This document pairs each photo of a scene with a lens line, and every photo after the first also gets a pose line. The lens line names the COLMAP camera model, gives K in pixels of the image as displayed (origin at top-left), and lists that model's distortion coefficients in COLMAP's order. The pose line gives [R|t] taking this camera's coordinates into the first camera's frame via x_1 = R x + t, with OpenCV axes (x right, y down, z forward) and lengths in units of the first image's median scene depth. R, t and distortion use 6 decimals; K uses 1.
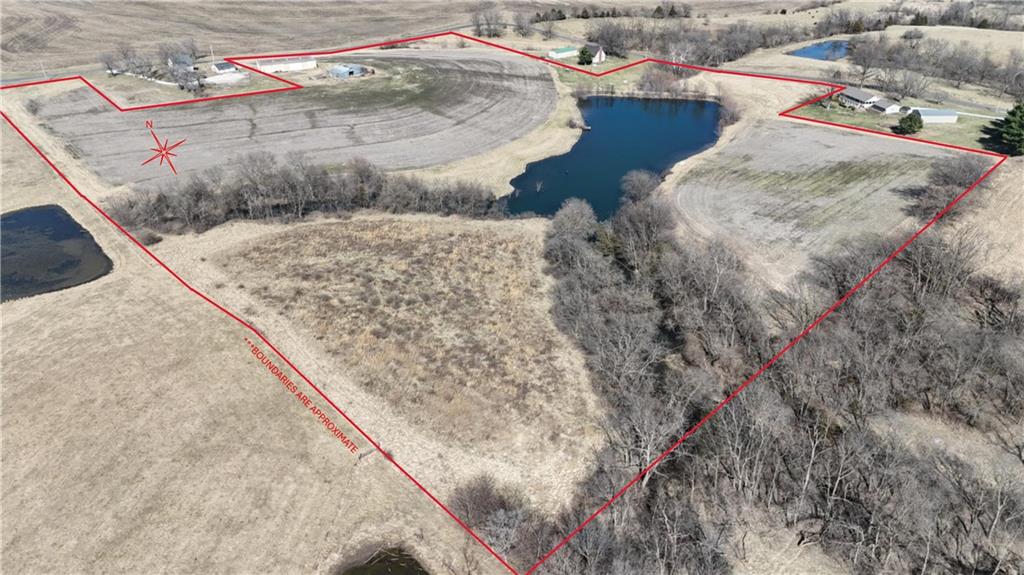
lens RADIAL K [[750.4, 0, 512.0], [0, 750.4, 287.5], [0, 0, 1]] dist [0.085697, -0.082938]
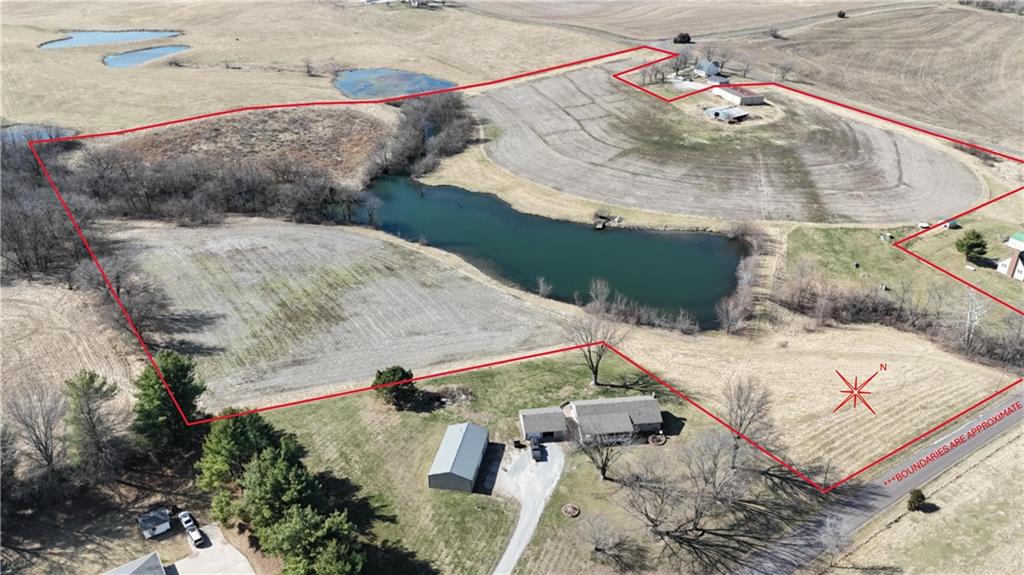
lens RADIAL K [[750.4, 0, 512.0], [0, 750.4, 287.5], [0, 0, 1]] dist [0.085697, -0.082938]
pose [[-0.148107, 0.469739, -0.870293, 0.897230], [-0.488976, 0.730129, 0.477299, -0.535117], [0.859632, 0.496243, 0.121554, 0.914526]]
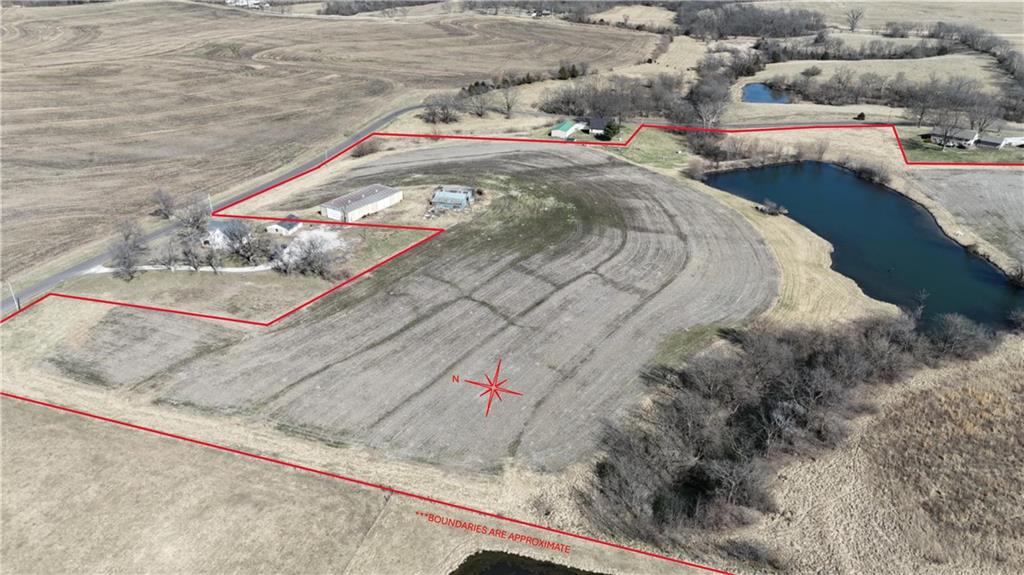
lens RADIAL K [[750.4, 0, 512.0], [0, 750.4, 287.5], [0, 0, 1]] dist [0.085697, -0.082938]
pose [[0.851112, -0.231600, 0.471137, -0.637212], [0.257316, 0.966274, 0.010154, -0.231980], [-0.457599, 0.112589, 0.882001, 0.411105]]
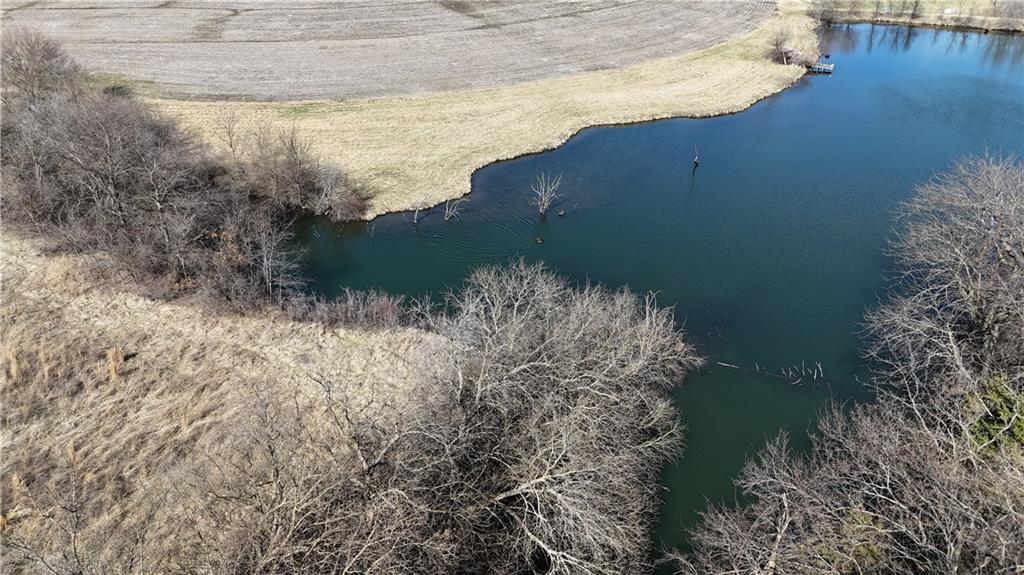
lens RADIAL K [[750.4, 0, 512.0], [0, 750.4, 287.5], [0, 0, 1]] dist [0.085697, -0.082938]
pose [[0.938522, 0.167442, -0.301893, 0.093839], [-0.174610, 0.984632, 0.003294, -0.088227], [0.297805, 0.049622, 0.953336, 0.654142]]
